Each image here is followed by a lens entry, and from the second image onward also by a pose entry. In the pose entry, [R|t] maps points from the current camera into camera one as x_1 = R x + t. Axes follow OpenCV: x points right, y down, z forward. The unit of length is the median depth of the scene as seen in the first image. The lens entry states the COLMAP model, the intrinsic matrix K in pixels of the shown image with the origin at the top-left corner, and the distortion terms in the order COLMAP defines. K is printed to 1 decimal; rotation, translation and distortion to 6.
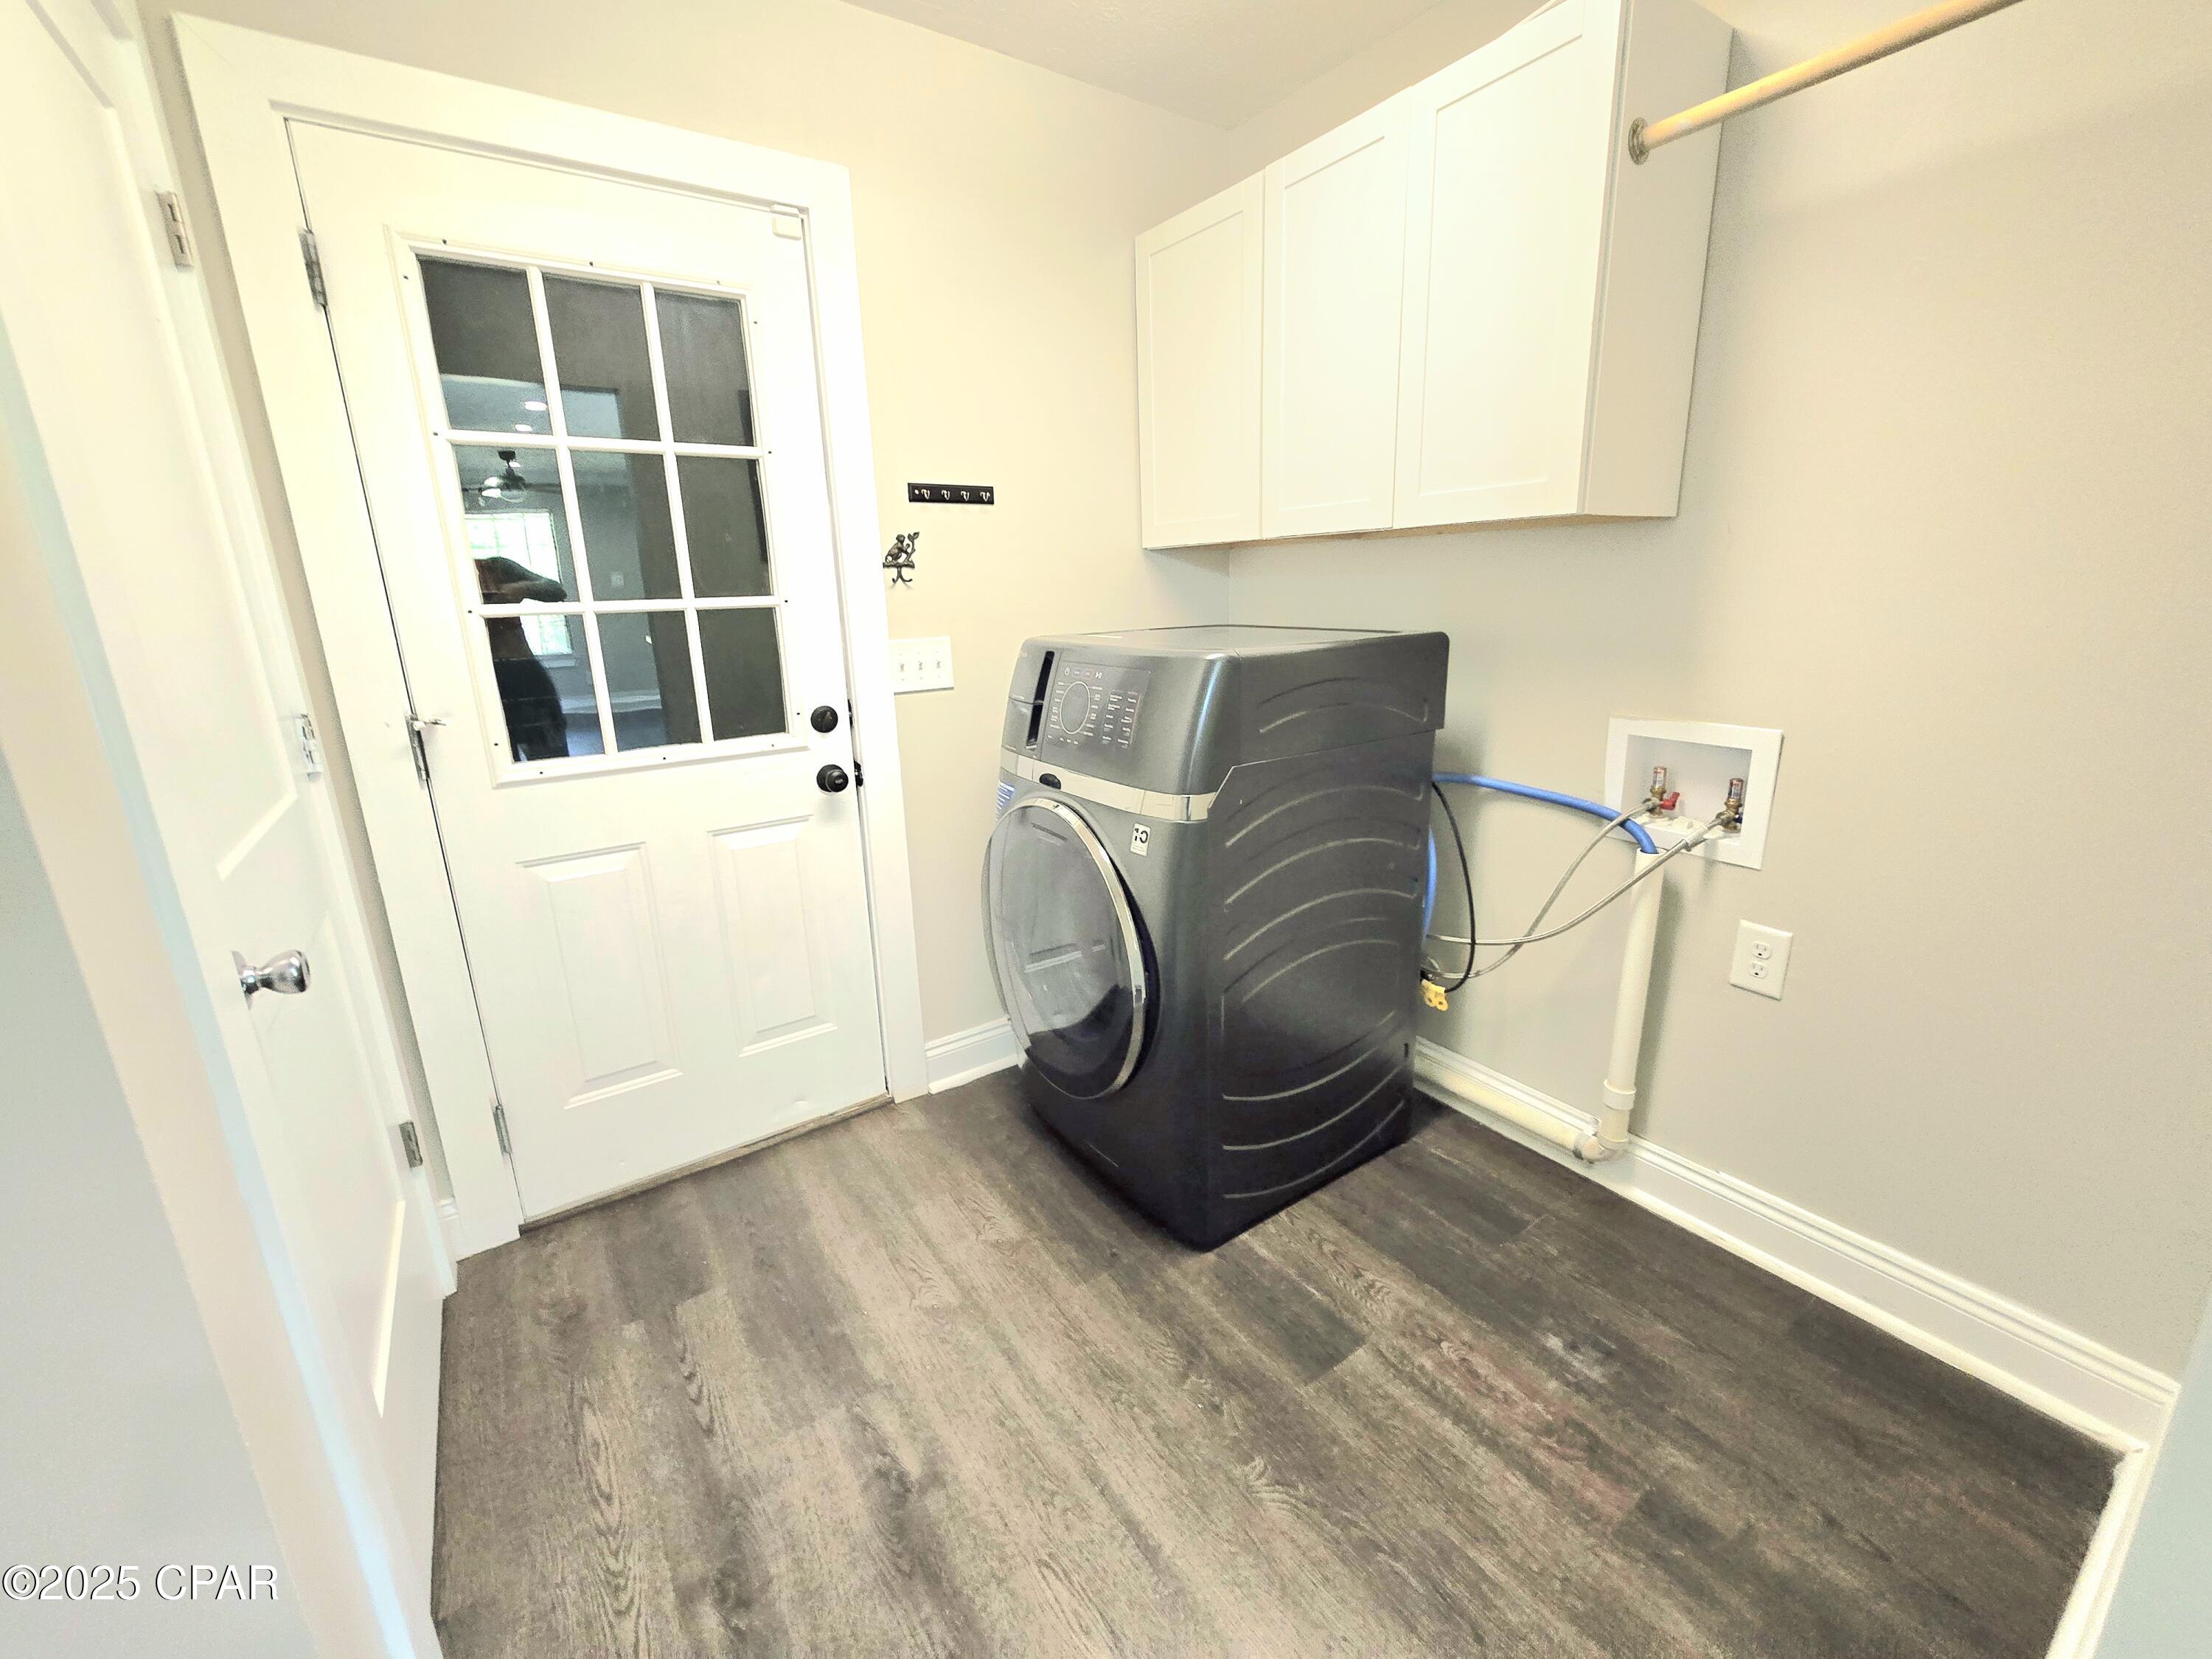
lens RADIAL K [[904.1, 0, 1099.5], [0, 904.1, 823.5], [0, 0, 1]] dist [-0.011632, 0.002189]
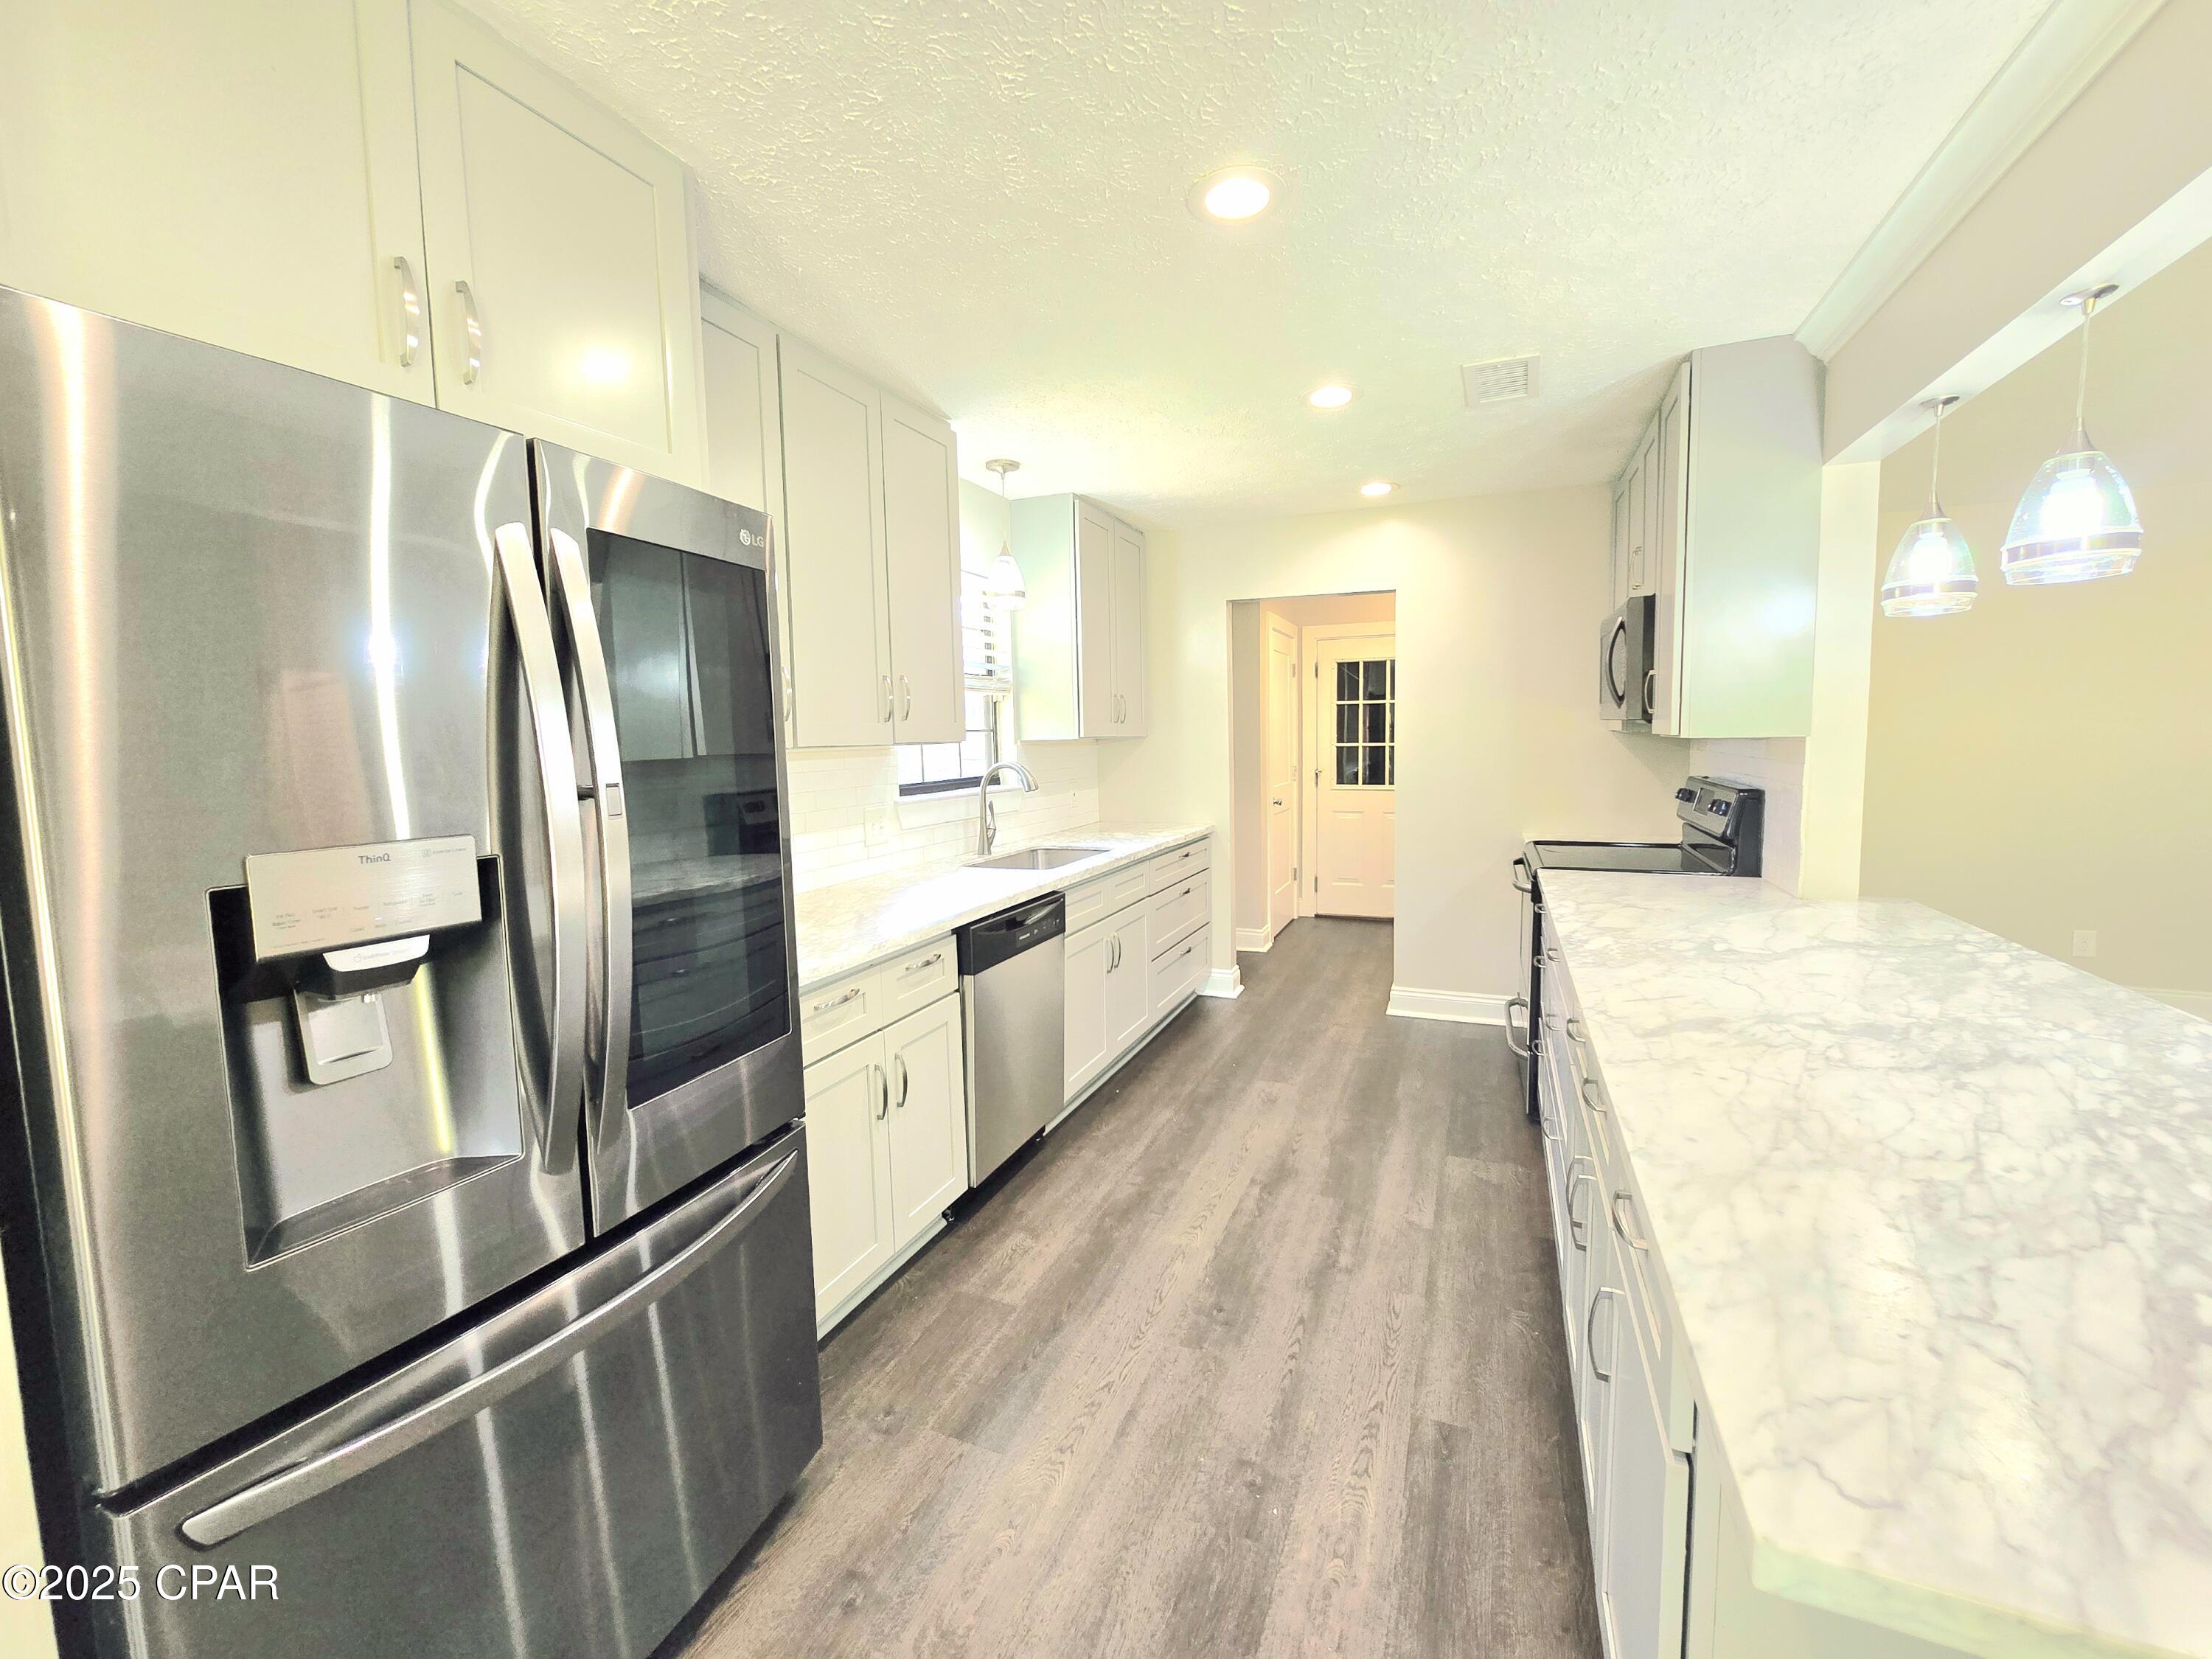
lens RADIAL K [[904.1, 0, 1096.1], [0, 904.1, 821.2], [0, 0, 1]] dist [-0.011632, 0.002189]
pose [[0.539127, 0.093607, -0.837007, 2.130885], [-0.209726, 0.977420, -0.025777, 0.420743], [0.815694, 0.189440, 0.546585, -1.991435]]
